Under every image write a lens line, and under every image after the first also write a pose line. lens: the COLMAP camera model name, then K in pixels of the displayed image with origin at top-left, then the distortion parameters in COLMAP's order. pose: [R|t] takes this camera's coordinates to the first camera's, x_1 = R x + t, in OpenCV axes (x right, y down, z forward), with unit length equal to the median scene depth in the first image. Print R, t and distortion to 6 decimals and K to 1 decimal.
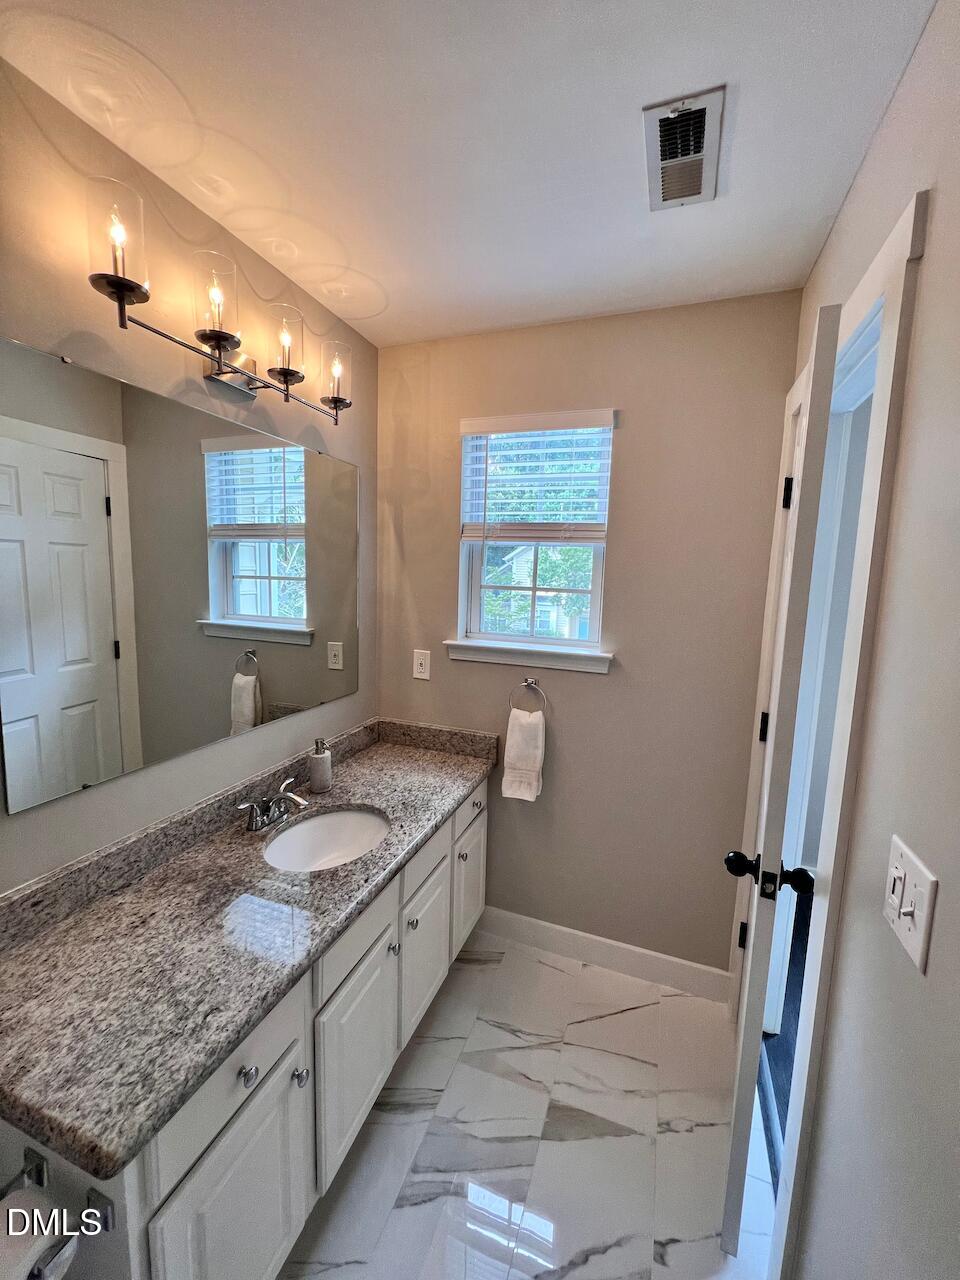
lens RADIAL K [[514.2, 0, 481.8], [0, 514.2, 636.7], [0, 0, 1]] dist [0.002204, 0.000480]
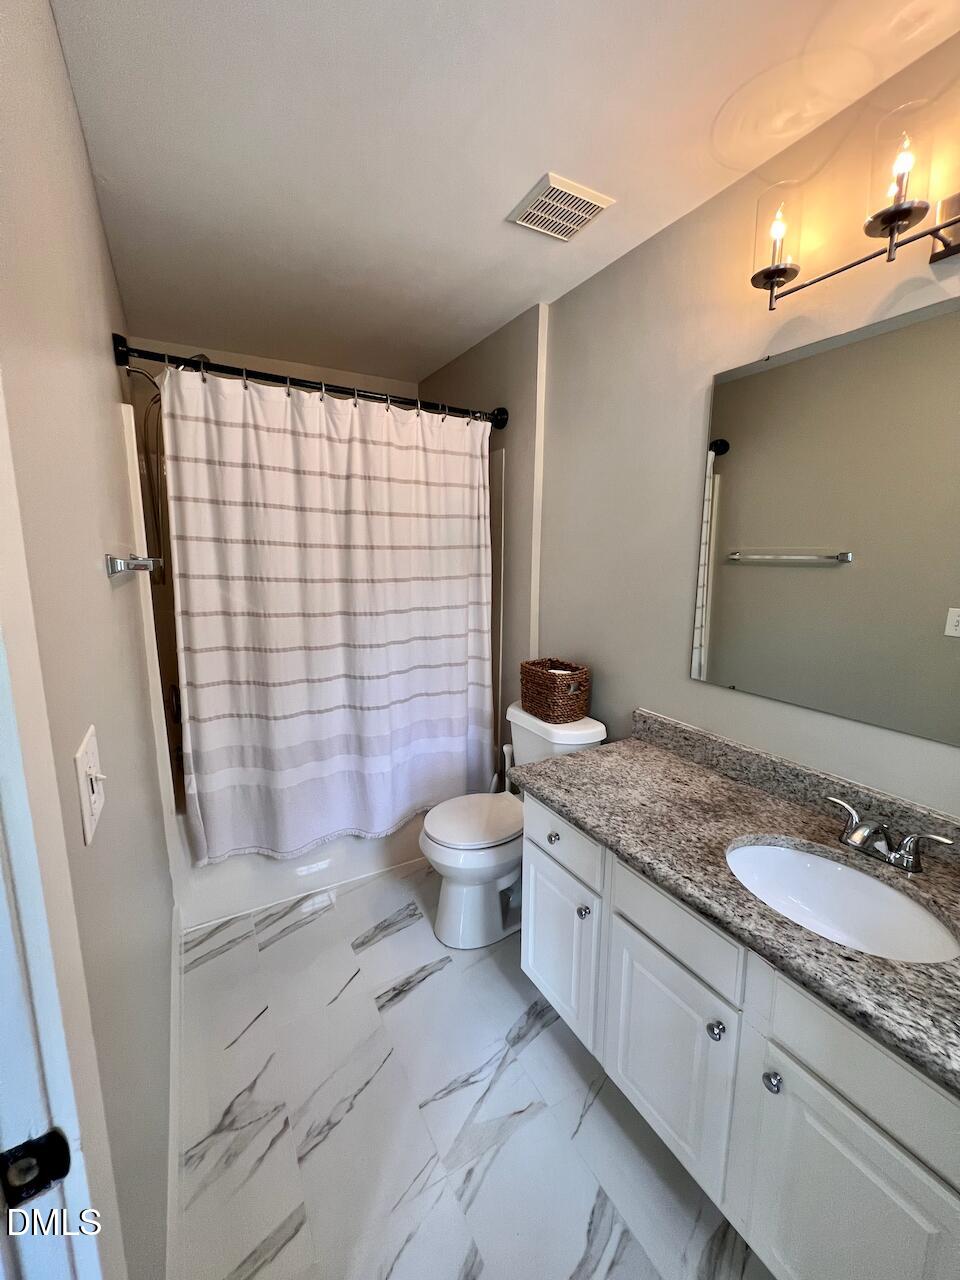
lens RADIAL K [[514.2, 0, 479.2], [0, 514.2, 635.7], [0, 0, 1]] dist [0.002204, 0.000480]
pose [[-0.635893, 0.095788, -0.765810, 0.610913], [-0.121621, 0.967433, 0.221996, -0.050375], [0.762134, 0.234305, -0.603534, 1.194196]]
